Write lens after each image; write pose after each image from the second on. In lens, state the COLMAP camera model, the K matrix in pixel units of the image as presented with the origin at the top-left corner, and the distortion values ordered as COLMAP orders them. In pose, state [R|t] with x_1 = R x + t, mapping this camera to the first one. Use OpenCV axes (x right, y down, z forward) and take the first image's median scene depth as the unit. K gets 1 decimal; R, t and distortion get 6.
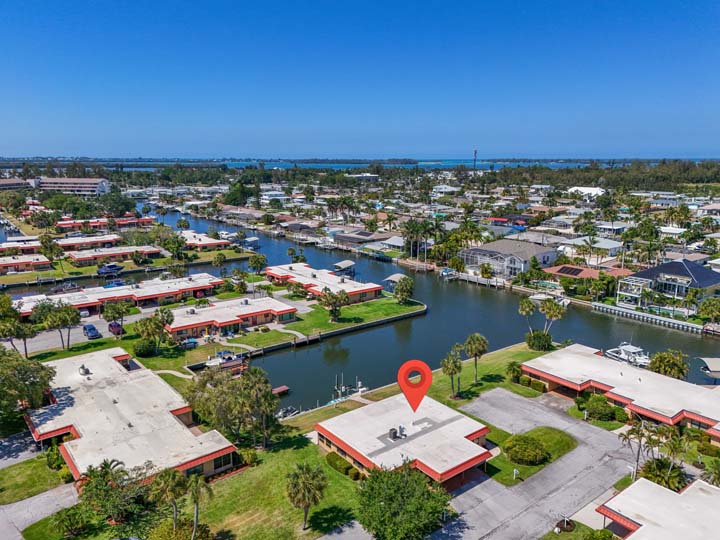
lens RADIAL K [[530.3, 0, 361.6], [0, 530.3, 268.0], [0, 0, 1]] dist [0.084895, -0.088211]
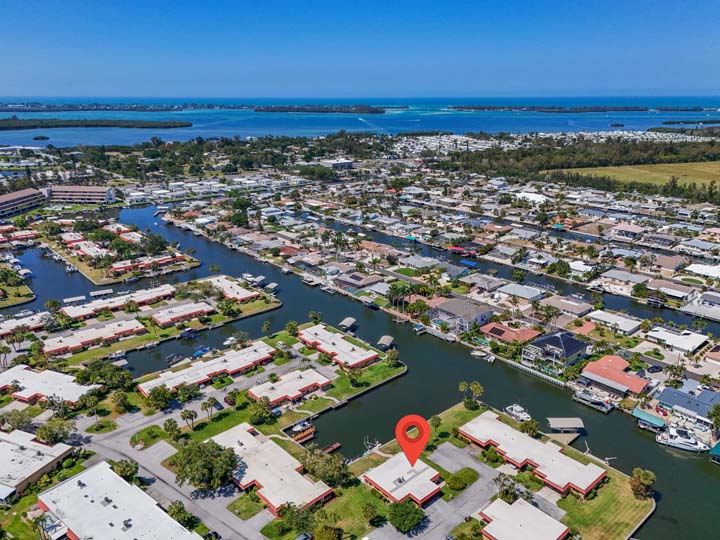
lens RADIAL K [[530.3, 0, 361.6], [0, 530.3, 268.0], [0, 0, 1]] dist [0.084895, -0.088211]
pose [[0.997981, -0.021796, 0.059664, -0.147353], [0.015252, 0.994032, 0.108015, -0.567439], [-0.061662, -0.106887, 0.992357, -0.792430]]
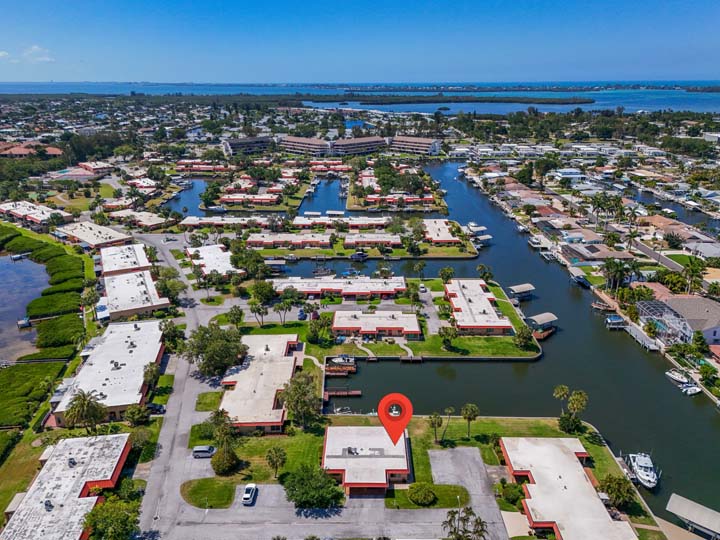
lens RADIAL K [[530.3, 0, 361.6], [0, 530.3, 268.0], [0, 0, 1]] dist [0.084895, -0.088211]
pose [[0.787306, 0.199529, -0.583384, 0.639685], [-0.120876, 0.977777, 0.171291, -0.366381], [0.604597, -0.064341, 0.793929, -0.194144]]
